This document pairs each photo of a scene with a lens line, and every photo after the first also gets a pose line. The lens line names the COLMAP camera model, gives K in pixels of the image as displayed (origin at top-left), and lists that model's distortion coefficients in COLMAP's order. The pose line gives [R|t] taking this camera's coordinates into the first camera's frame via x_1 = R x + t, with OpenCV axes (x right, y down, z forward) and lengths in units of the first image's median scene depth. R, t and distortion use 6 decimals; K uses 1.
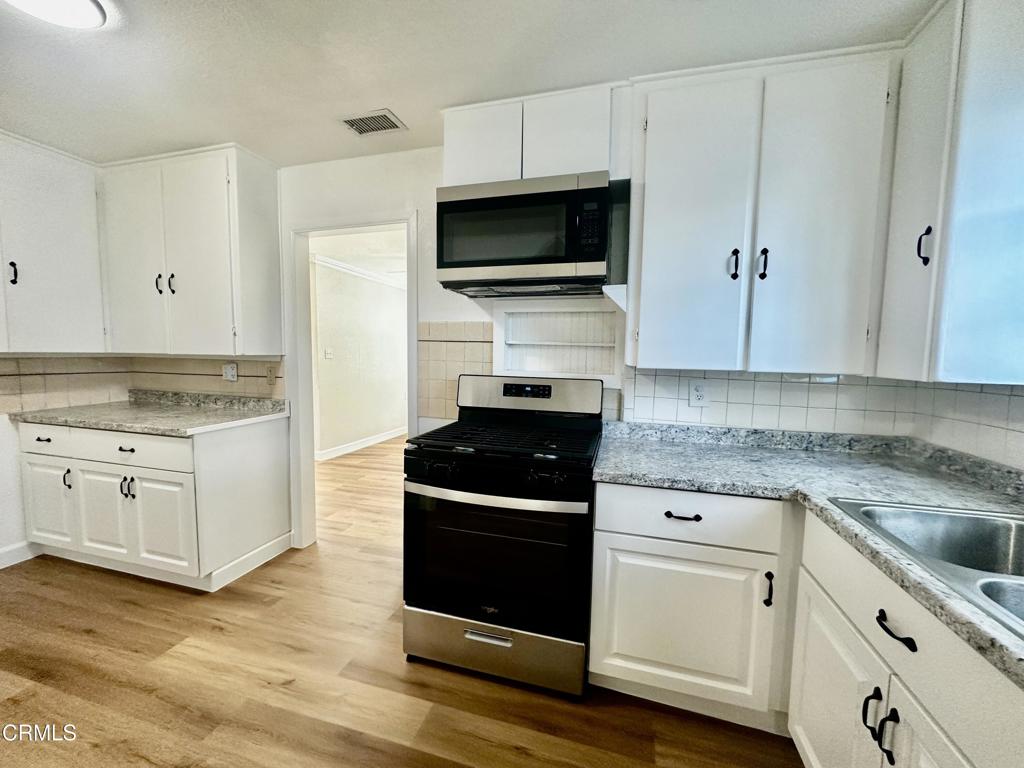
lens RADIAL K [[411.8, 0, 511.1], [0, 411.8, 385.0], [0, 0, 1]] dist [0.002061, 0.000829]
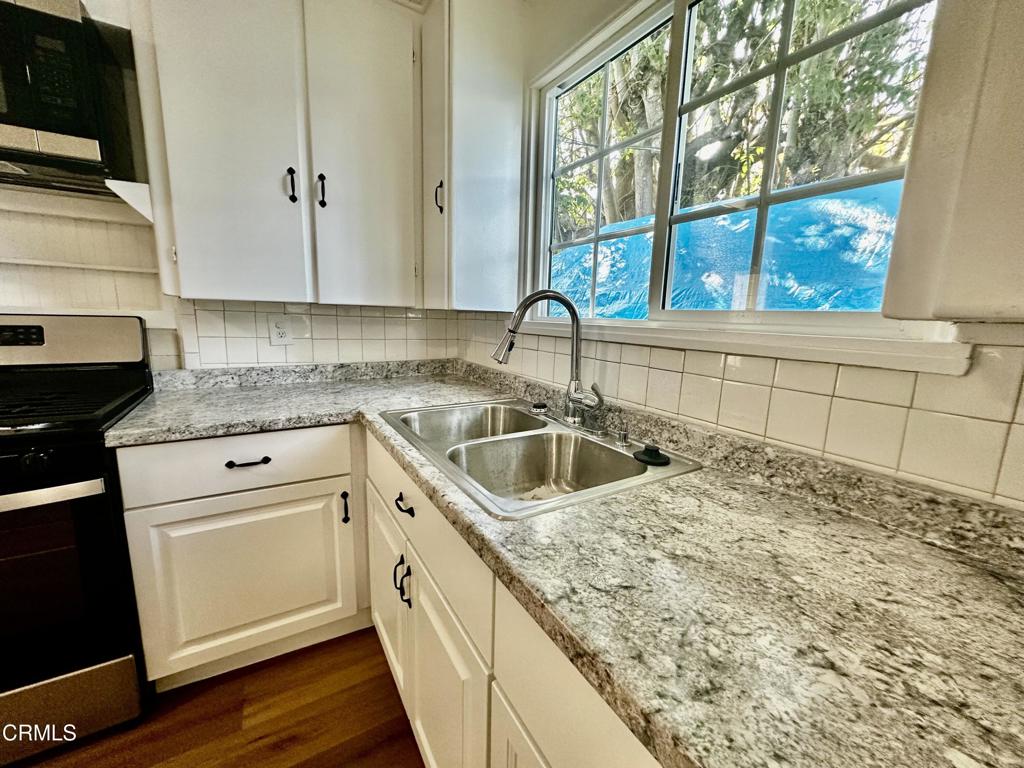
lens RADIAL K [[411.8, 0, 513.3], [0, 411.8, 385.1], [0, 0, 1]] dist [0.002061, 0.000829]
pose [[0.687311, -0.123935, 0.715712, 0.182424], [0.040980, 0.990383, 0.132144, 0.053690], [-0.725206, -0.061495, 0.685780, -0.023094]]
